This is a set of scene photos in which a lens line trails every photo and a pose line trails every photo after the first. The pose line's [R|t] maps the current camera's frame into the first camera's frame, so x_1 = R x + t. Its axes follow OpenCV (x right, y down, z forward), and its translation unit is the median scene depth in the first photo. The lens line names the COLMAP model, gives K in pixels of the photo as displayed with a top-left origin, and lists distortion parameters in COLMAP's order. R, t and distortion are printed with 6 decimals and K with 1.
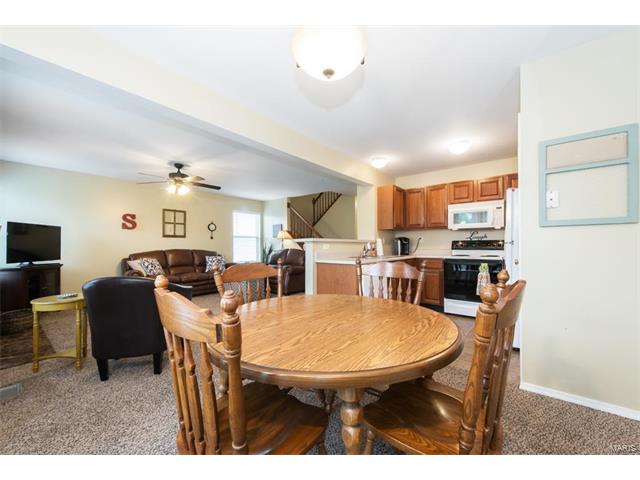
lens RADIAL K [[251.3, 0, 325.0], [0, 251.3, 244.7], [0, 0, 1]] dist [0.001589, -0.001111]
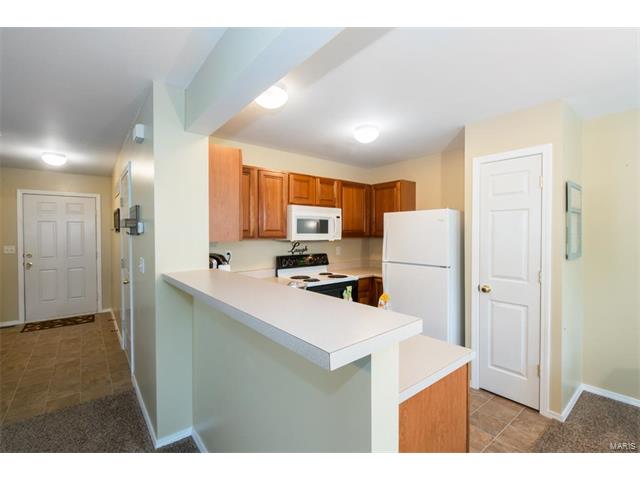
lens RADIAL K [[284.6, 0, 323.2], [0, 284.6, 238.9], [0, 0, 1]] dist [0.011896, 0.000659]
pose [[0.222489, -0.013145, 0.974847, -0.194201], [0.002709, 0.999914, 0.012864, -0.065167], [-0.974932, -0.000221, 0.222505, 0.635550]]
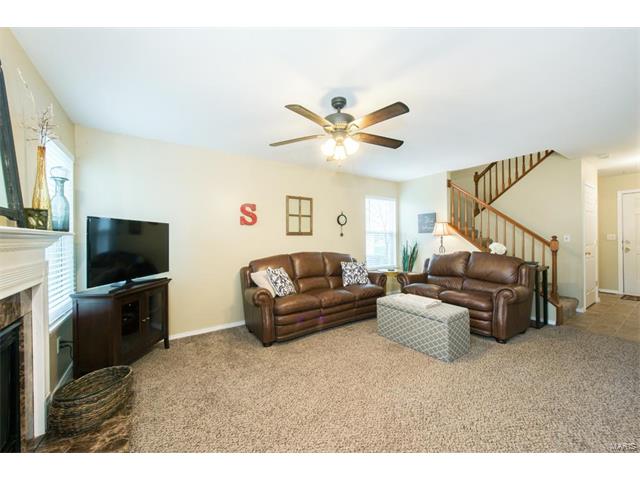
lens RADIAL K [[251.3, 0, 324.9], [0, 251.3, 239.0], [0, 0, 1]] dist [0.001589, -0.001111]
pose [[0.954484, -0.005687, -0.298207, -0.381294], [0.007140, 0.999967, 0.003785, -0.024922], [0.298175, -0.005742, 0.954494, 0.407592]]
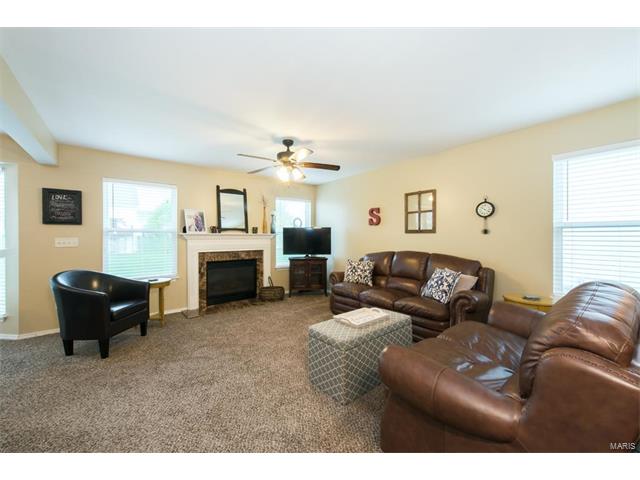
lens RADIAL K [[251.3, 0, 326.5], [0, 251.3, 235.8], [0, 0, 1]] dist [0.001589, -0.001111]
pose [[-0.219572, 0.000201, -0.975596, 0.117855], [0.001135, 0.999999, -0.000050, -0.026865], [0.975596, -0.001119, -0.219572, 1.088656]]
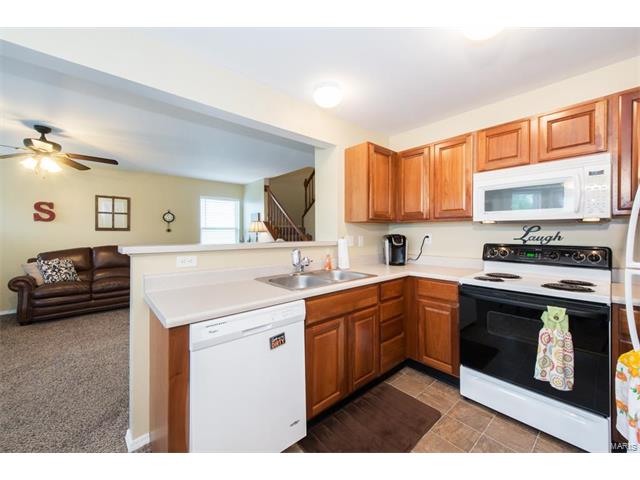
lens RADIAL K [[251.3, 0, 323.5], [0, 251.3, 232.6], [0, 0, 1]] dist [0.001589, -0.001111]
pose [[0.986014, 0.005474, -0.166571, 0.236354], [-0.005021, 0.999982, 0.003140, -0.034425], [0.166586, -0.002260, 0.986024, 0.385342]]
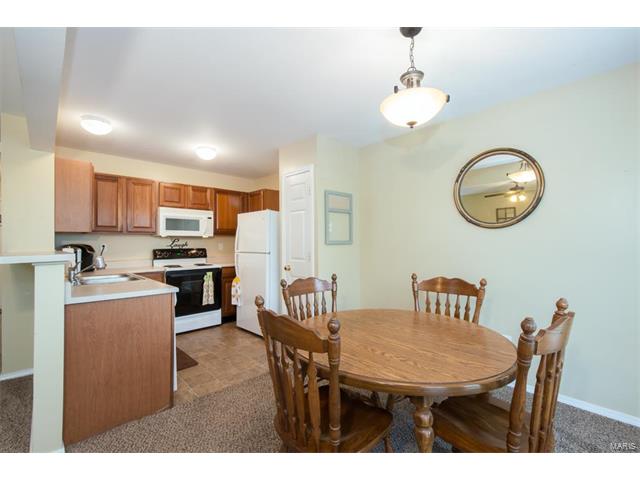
lens RADIAL K [[284.6, 0, 319.6], [0, 284.6, 241.3], [0, 0, 1]] dist [0.011896, 0.000659]
pose [[0.134699, 0.011764, 0.990817, -0.321547], [0.003702, 0.999917, -0.012375, -0.025353], [-0.990880, 0.005334, 0.134644, 0.293338]]
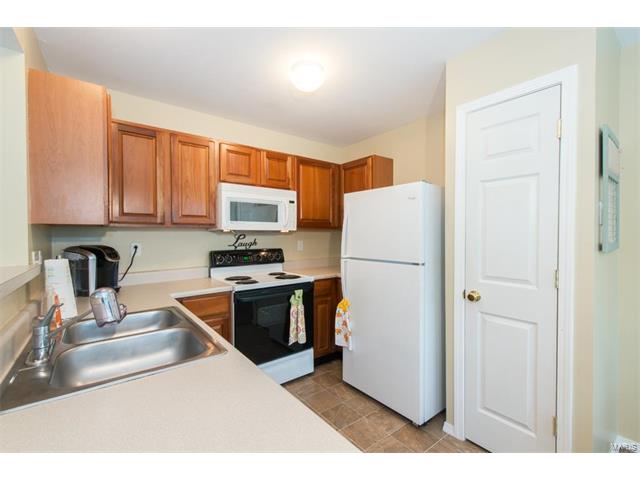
lens RADIAL K [[284.6, 0, 319.4], [0, 284.6, 240.4], [0, 0, 1]] dist [0.011896, 0.000659]
pose [[0.248814, -0.012788, 0.968467, -0.018283], [0.000901, 0.999915, 0.012972, -0.041197], [-0.968551, -0.002355, 0.248805, 0.562710]]
